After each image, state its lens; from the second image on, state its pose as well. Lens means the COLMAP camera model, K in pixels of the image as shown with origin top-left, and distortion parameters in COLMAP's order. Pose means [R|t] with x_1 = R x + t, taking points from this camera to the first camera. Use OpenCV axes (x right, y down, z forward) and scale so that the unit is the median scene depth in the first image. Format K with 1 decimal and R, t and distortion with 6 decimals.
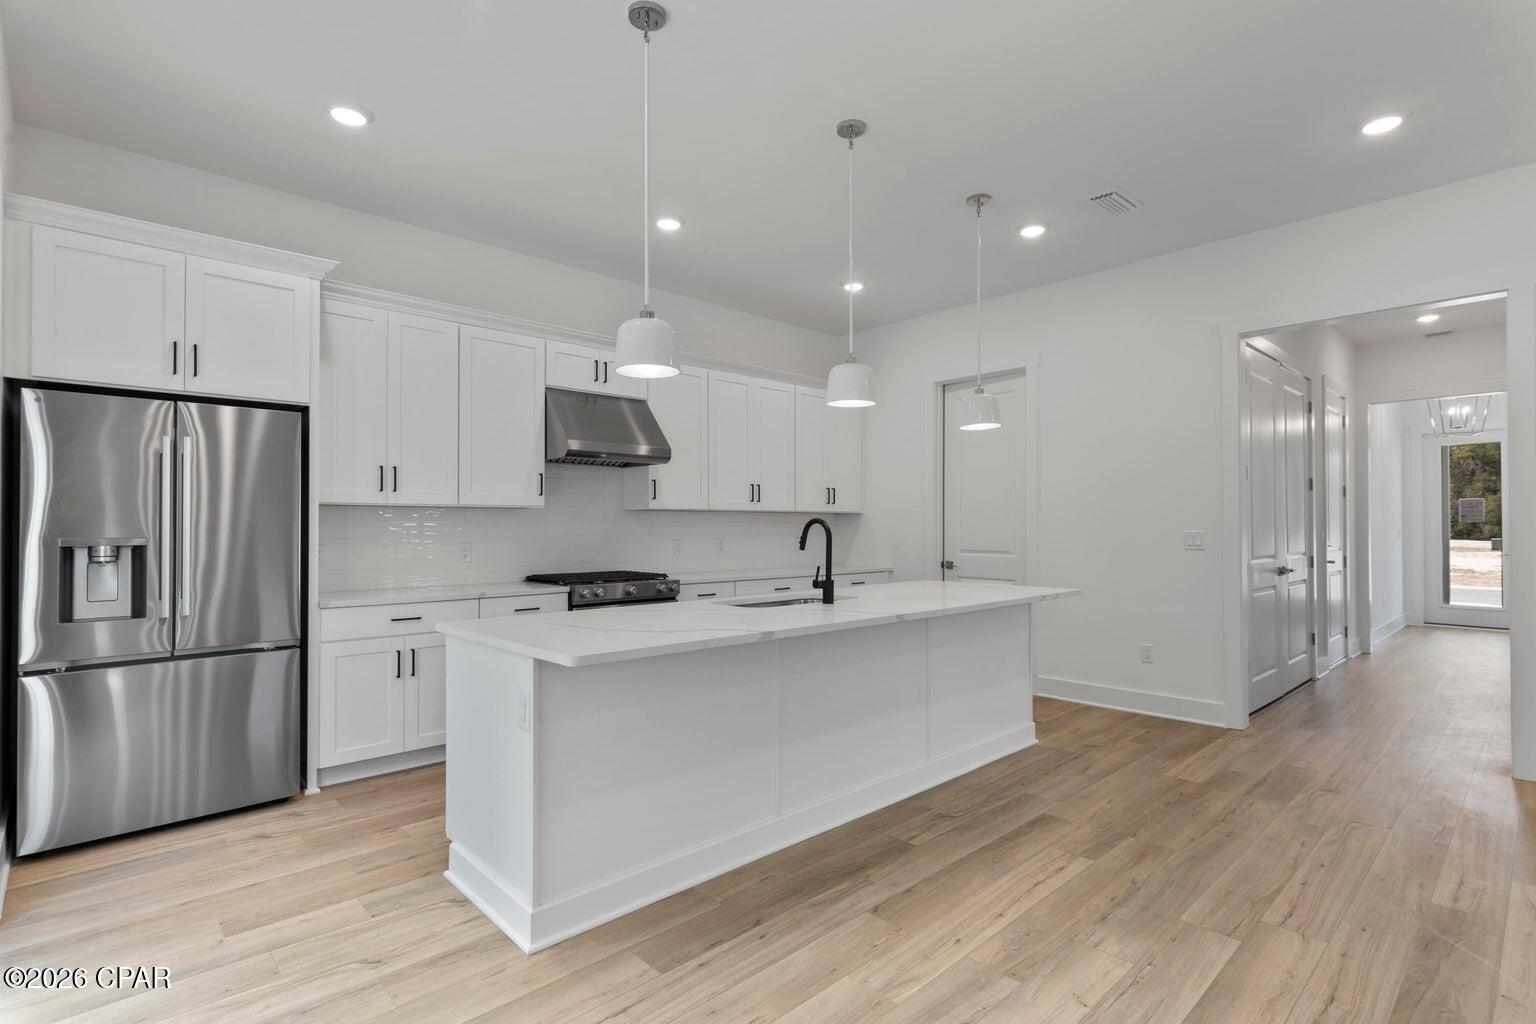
lens RADIAL K [[734.5, 0, 766.5], [0, 734.5, 532.4], [0, 0, 1]] dist [-0.000341, 0.000040]
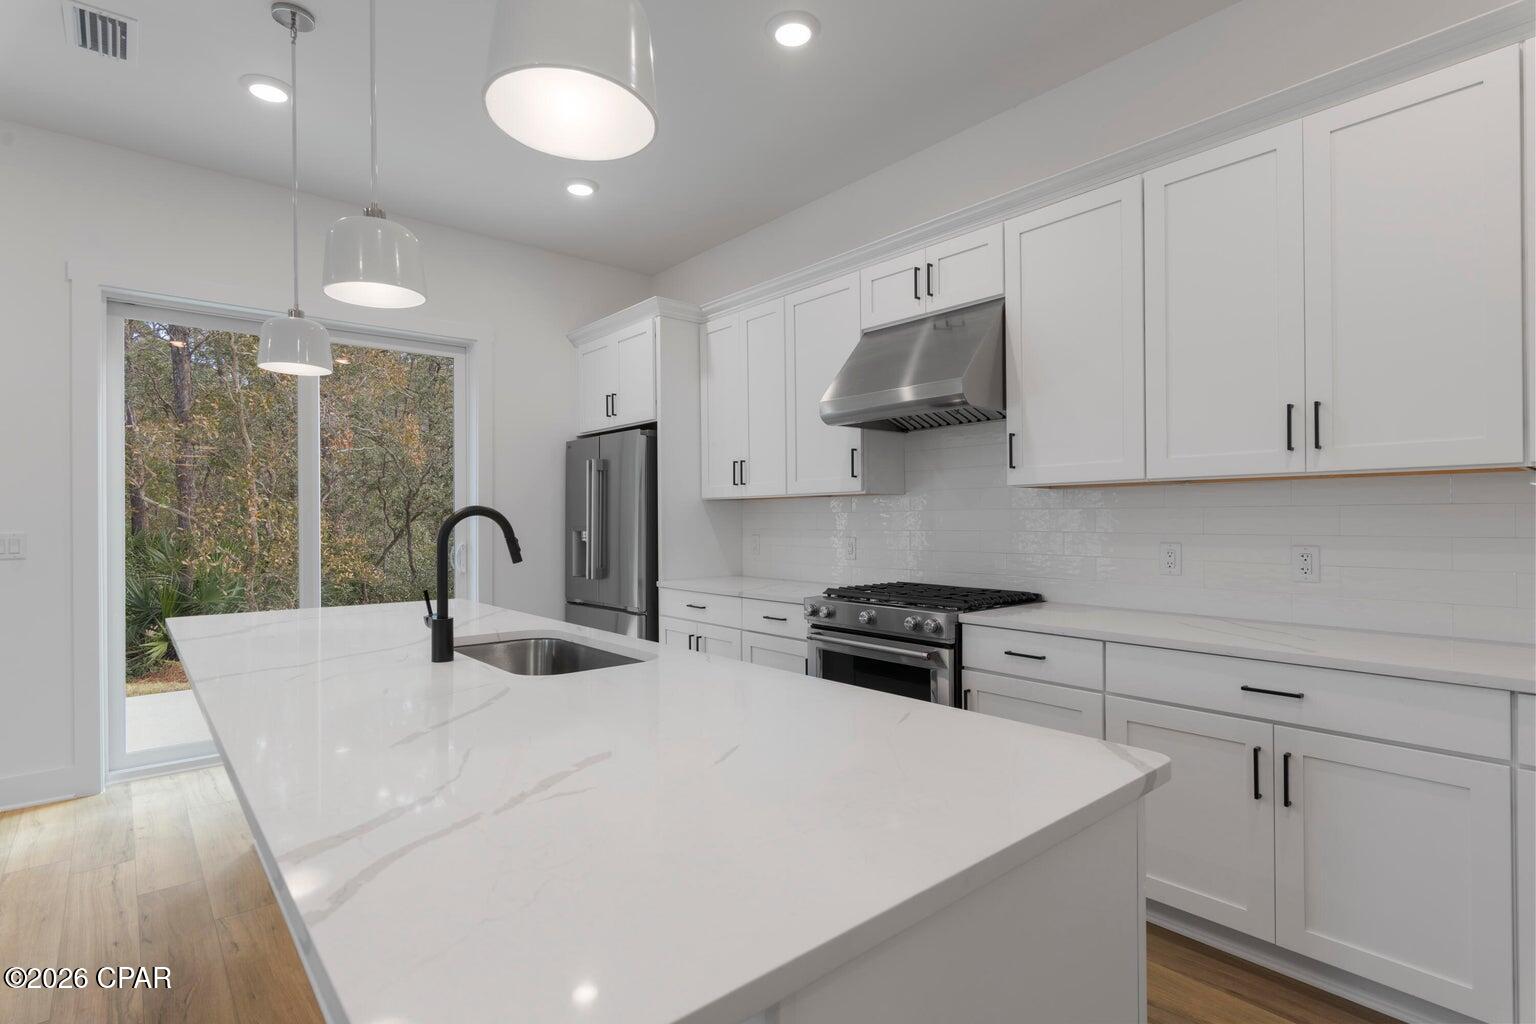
lens RADIAL K [[760.7, 0, 766.8], [0, 760.7, 509.6], [0, 0, 1]] dist [-0.000912, 0.018727]
pose [[-0.050150, 0.004805, -0.998730, 0.544699], [0.015350, 0.999874, 0.004040, -0.023457], [0.998624, -0.015127, -0.050218, 1.045998]]
